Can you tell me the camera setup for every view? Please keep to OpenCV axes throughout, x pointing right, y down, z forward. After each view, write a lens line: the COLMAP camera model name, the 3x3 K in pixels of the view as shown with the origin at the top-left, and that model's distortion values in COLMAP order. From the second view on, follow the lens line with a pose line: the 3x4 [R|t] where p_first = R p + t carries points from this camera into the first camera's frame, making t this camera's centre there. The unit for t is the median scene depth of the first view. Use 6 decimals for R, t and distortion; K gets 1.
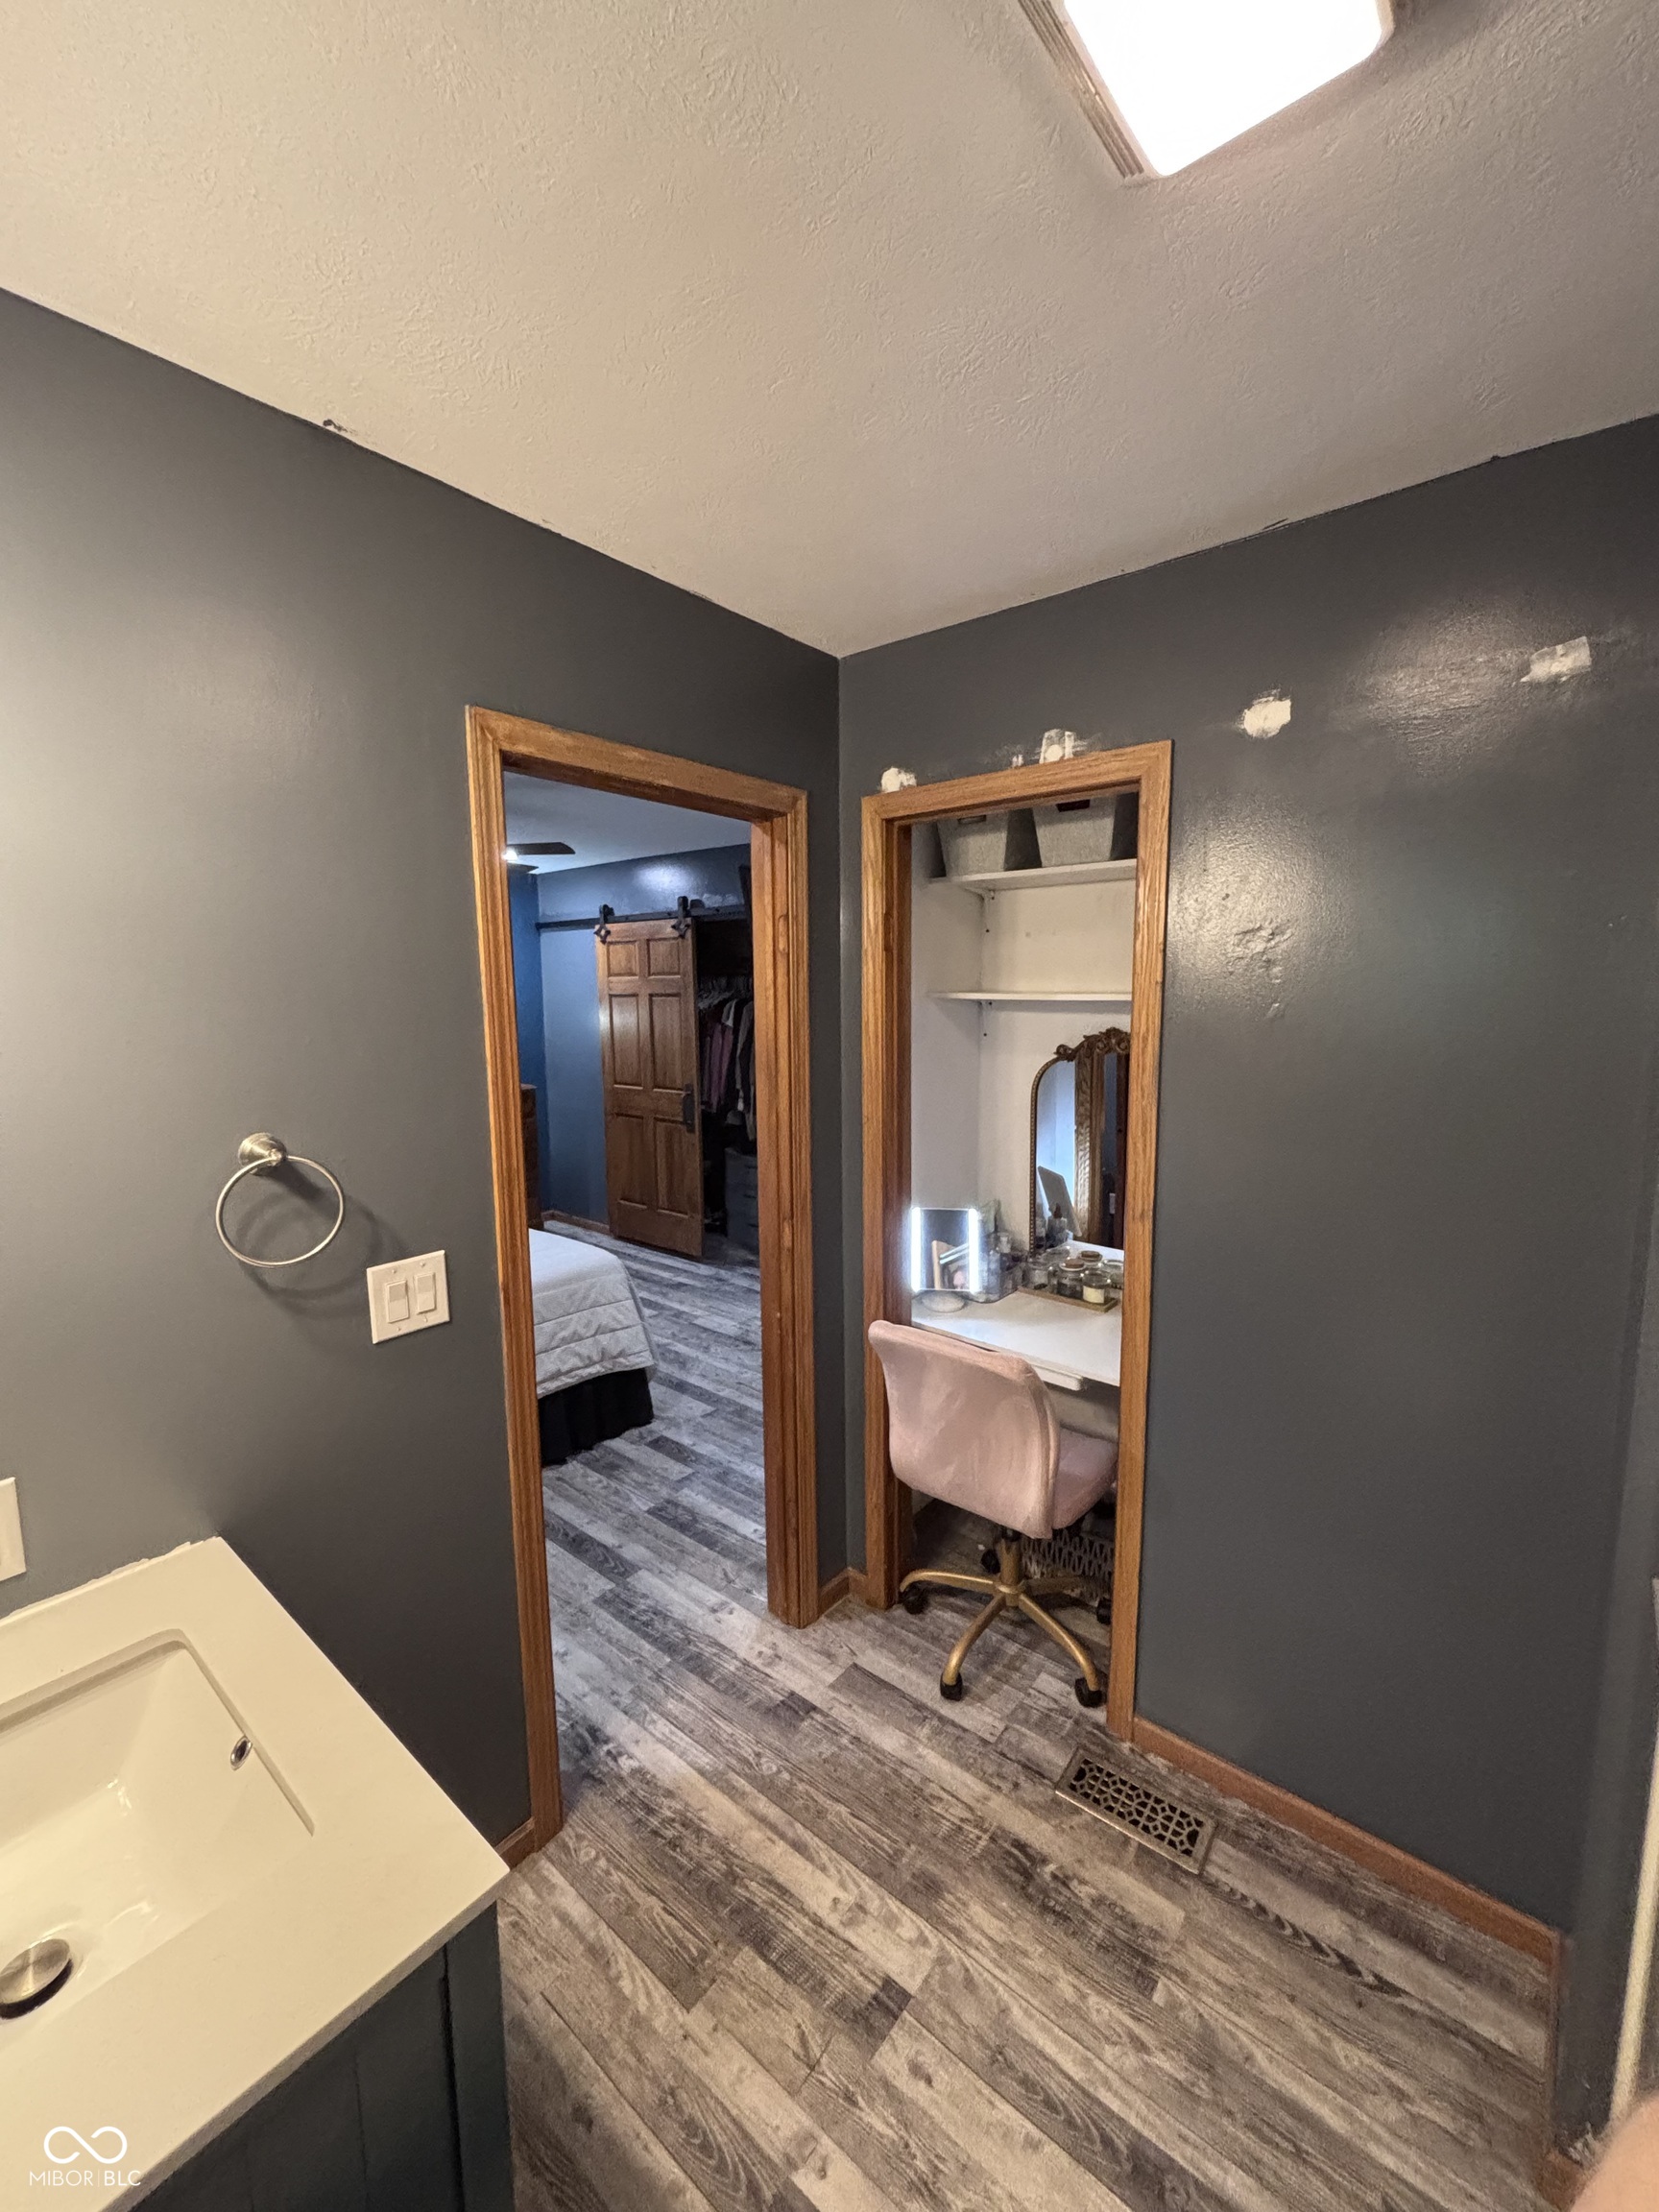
lens RADIAL K [[895.6, 0, 838.3], [0, 895.6, 1099.7], [0, 0, 1]] dist [-0.000327, 0.002500]
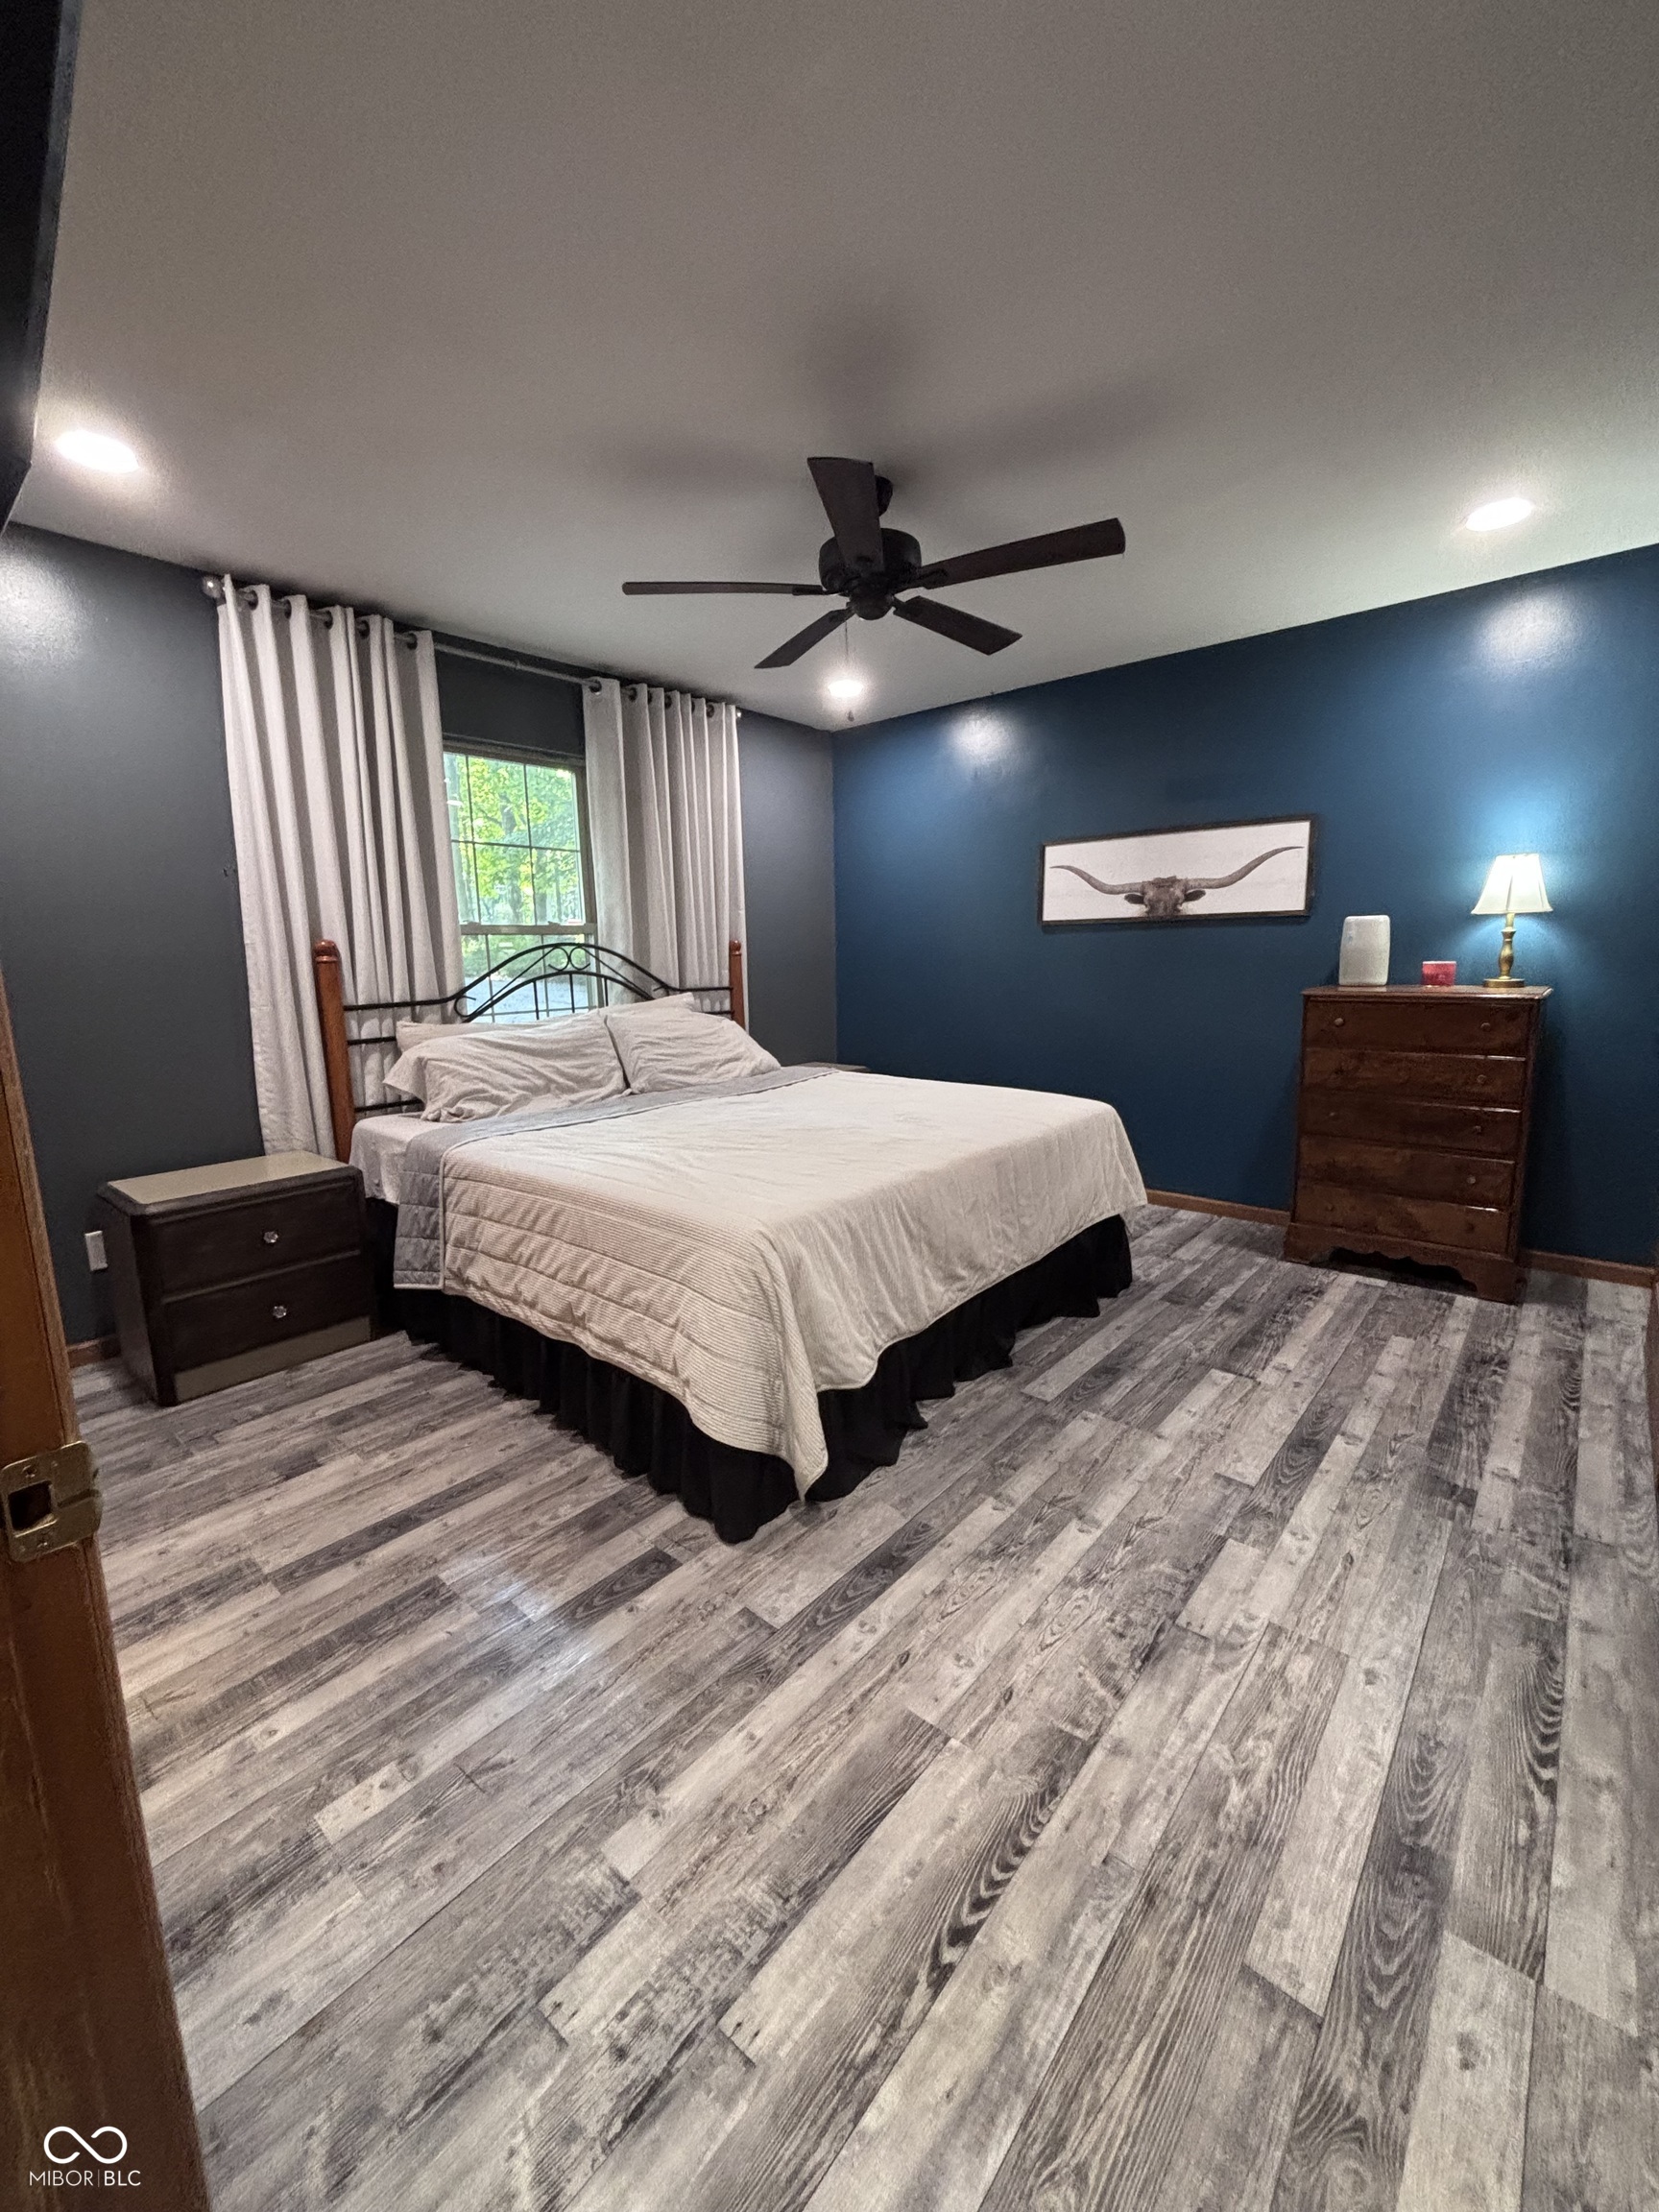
lens RADIAL K [[895.6, 0, 812.5], [0, 895.6, 1107.2], [0, 0, 1]] dist [-0.000327, 0.002500]
pose [[-0.049026, 0.162151, -0.985547, 0.182075], [-0.097135, 0.981282, 0.166281, 0.003305], [0.994063, 0.103884, -0.032358, 0.671576]]
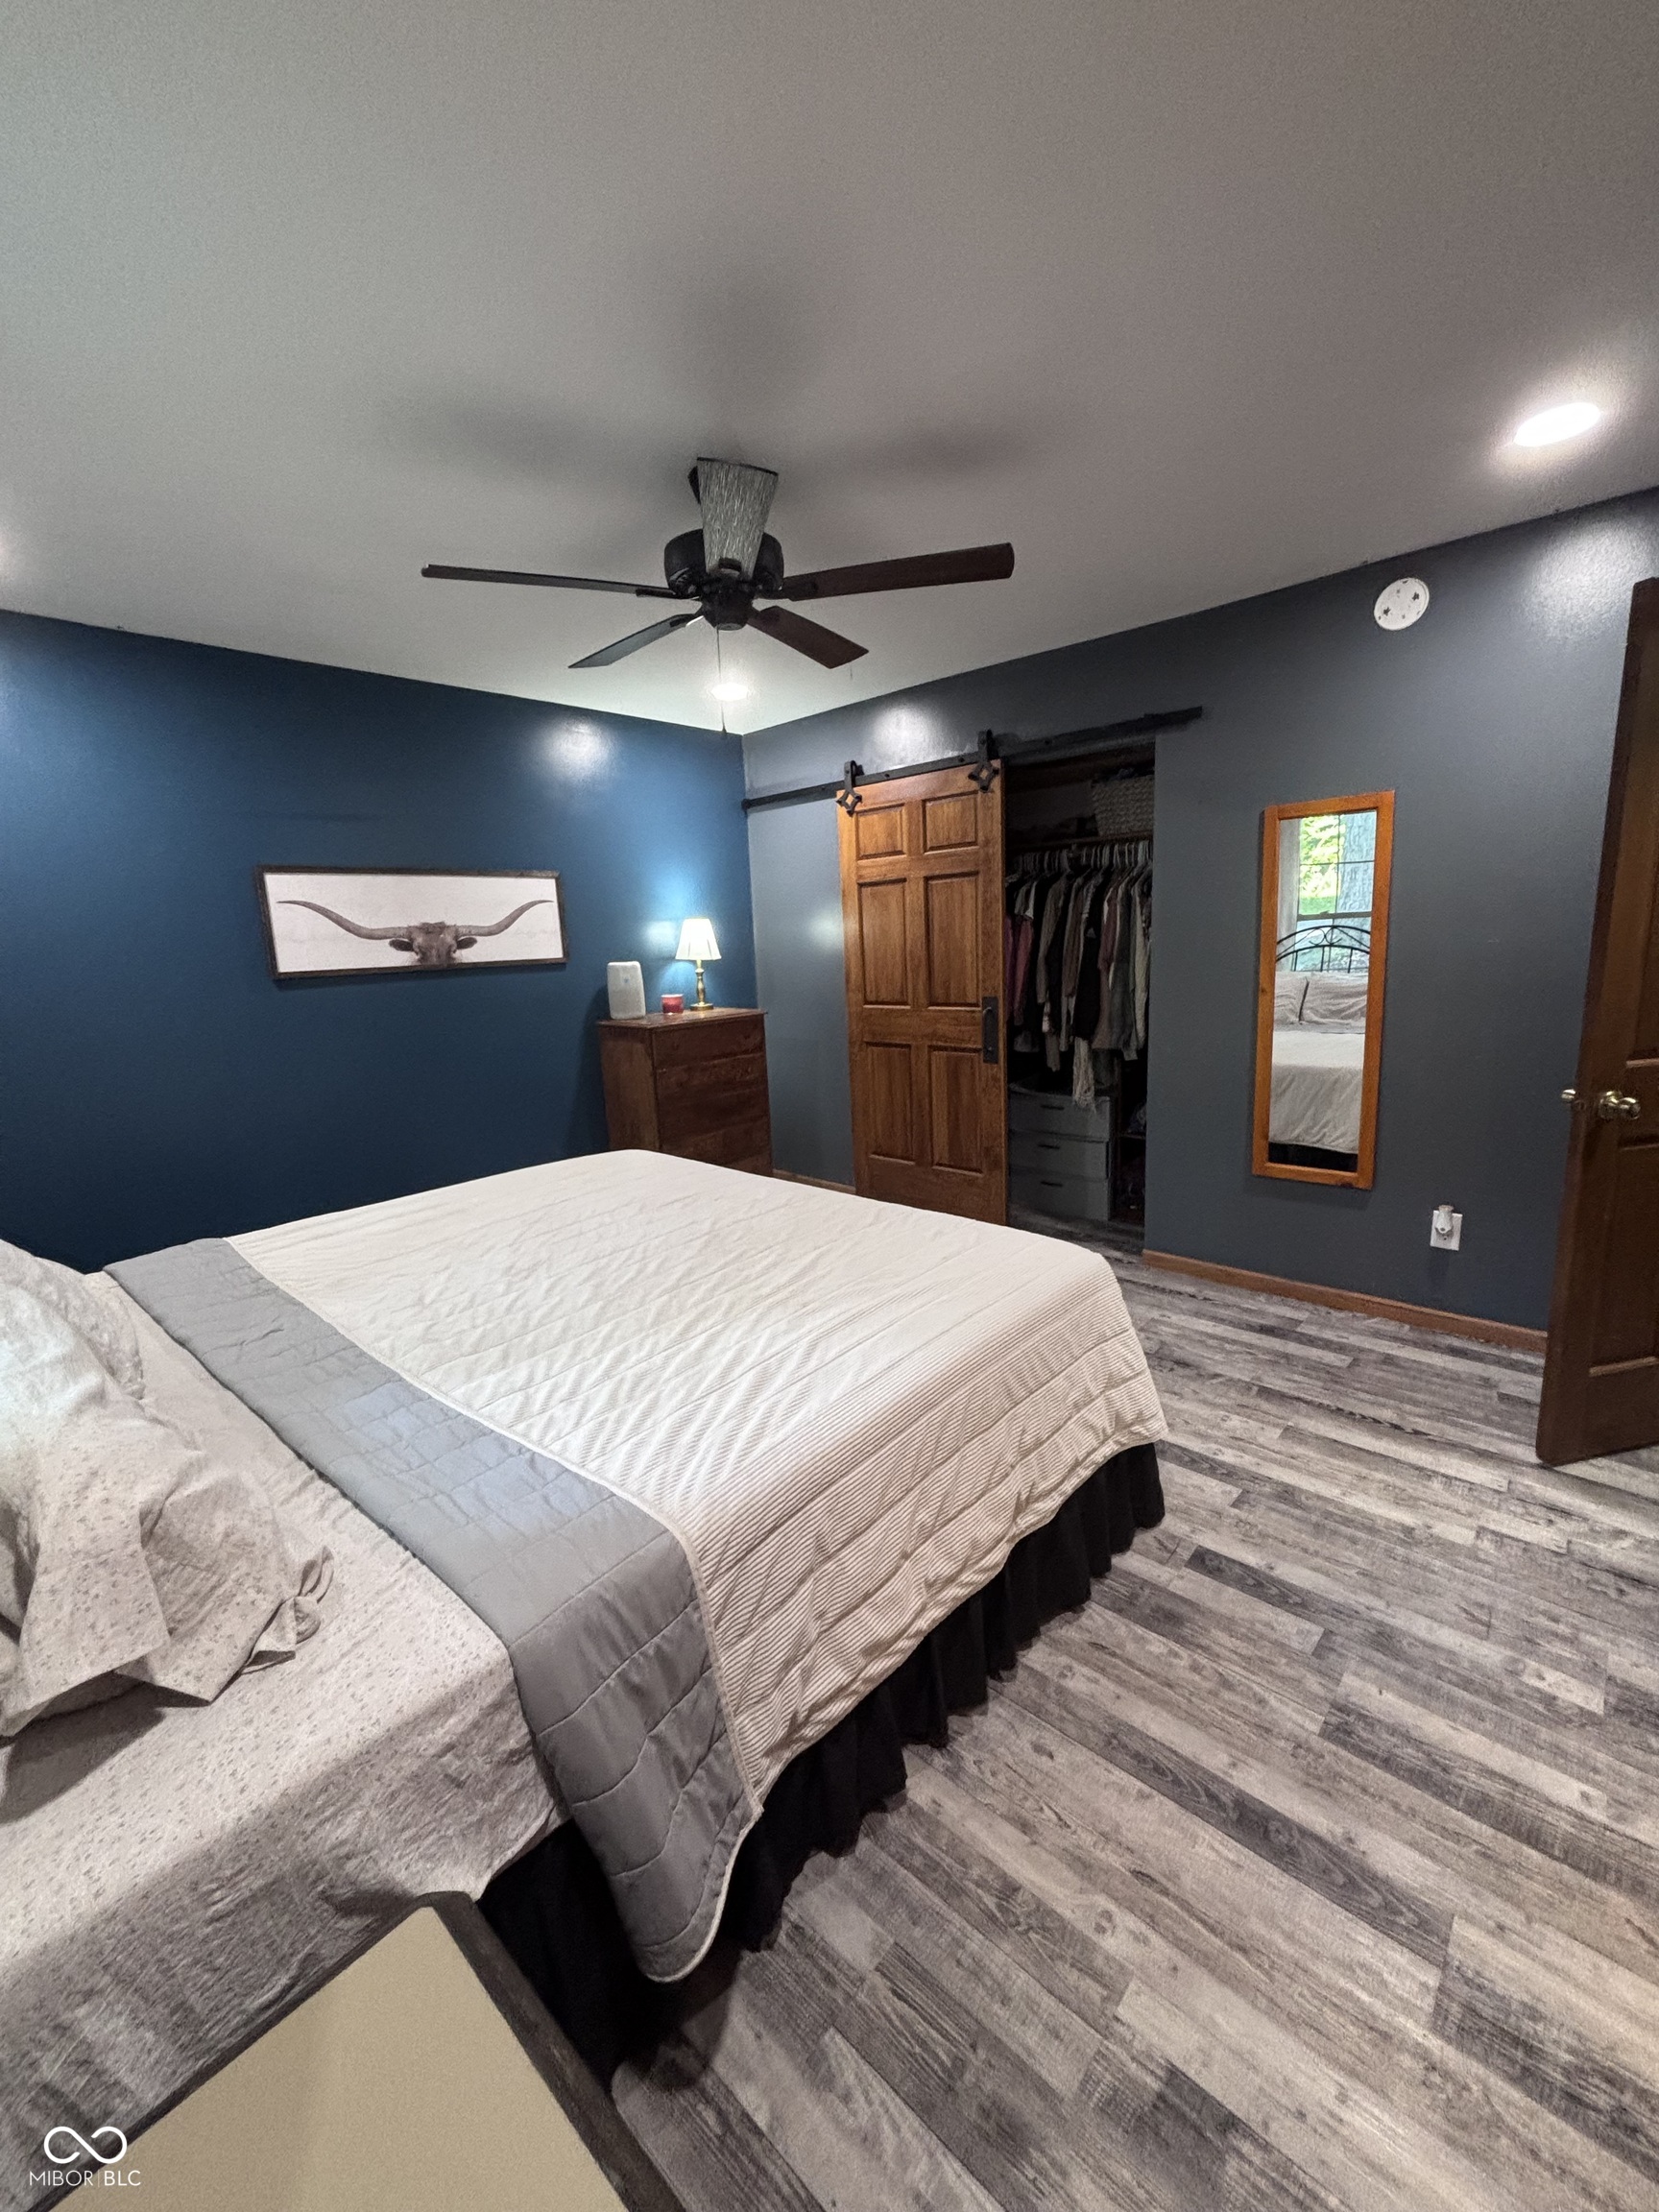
lens RADIAL K [[895.6, 0, 829.2], [0, 895.6, 1116.2], [0, 0, 1]] dist [-0.000327, 0.002500]
pose [[0.996477, -0.034339, -0.076515, -0.246533], [0.040659, 0.995750, 0.082635, 0.013996], [0.073352, -0.085455, 0.993638, 0.250920]]
